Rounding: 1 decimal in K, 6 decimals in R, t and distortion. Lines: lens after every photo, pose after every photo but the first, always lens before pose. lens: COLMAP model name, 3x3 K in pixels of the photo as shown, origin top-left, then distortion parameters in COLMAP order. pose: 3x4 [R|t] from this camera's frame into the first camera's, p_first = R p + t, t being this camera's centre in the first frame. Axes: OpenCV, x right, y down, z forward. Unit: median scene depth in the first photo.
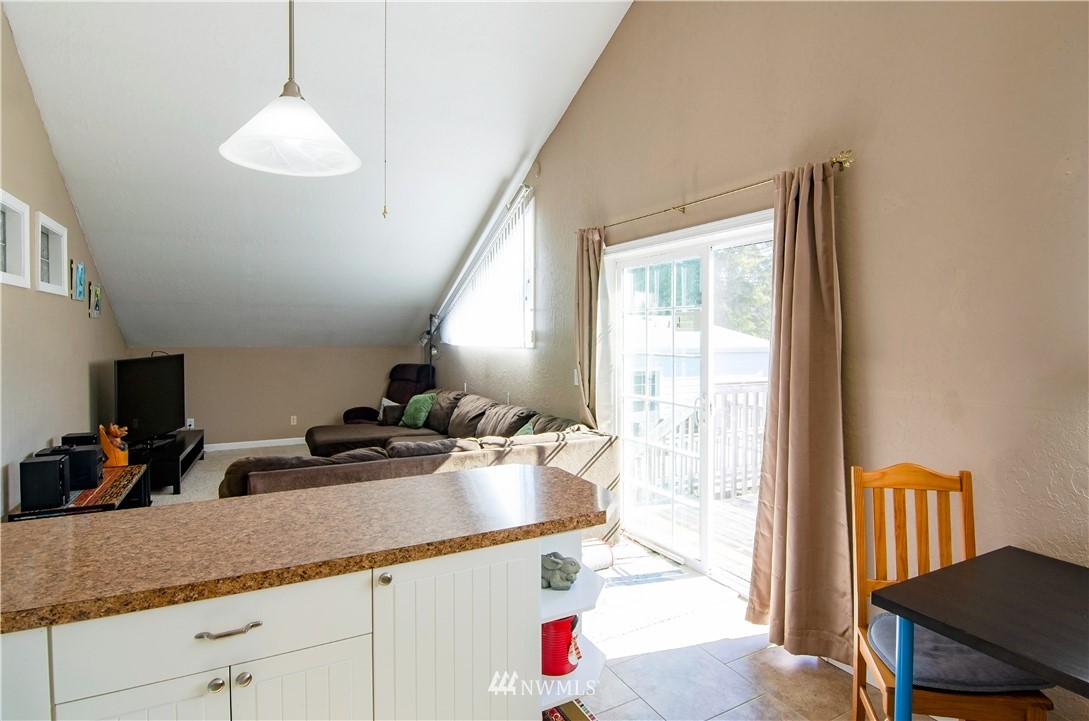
lens RADIAL K [[563.7, 0, 531.5], [0, 563.7, 336.5], [0, 0, 1]] dist [0.003019, -0.000852]
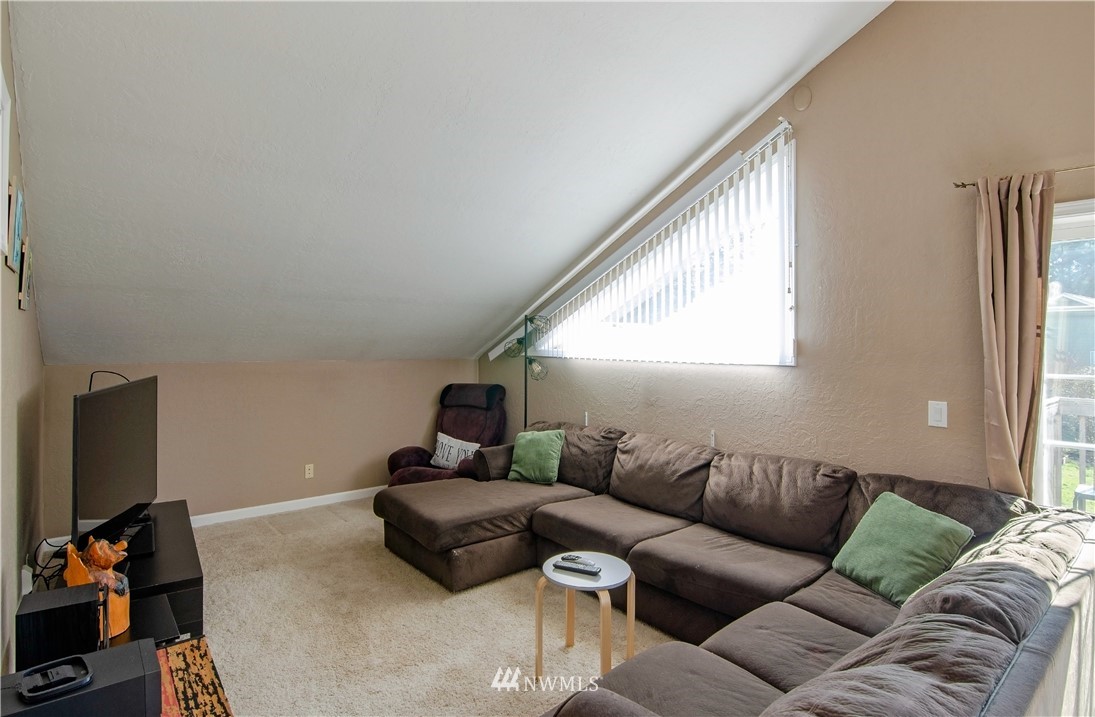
lens RADIAL K [[549.4, 0, 547.3], [0, 549.4, 347.0], [0, 0, 1]] dist [-0.020189, 0.000714]
pose [[0.973051, 0.007490, 0.230467, -0.356328], [-0.006310, 0.999963, -0.005859, 0.003833], [-0.230502, 0.004247, 0.973063, 0.363109]]
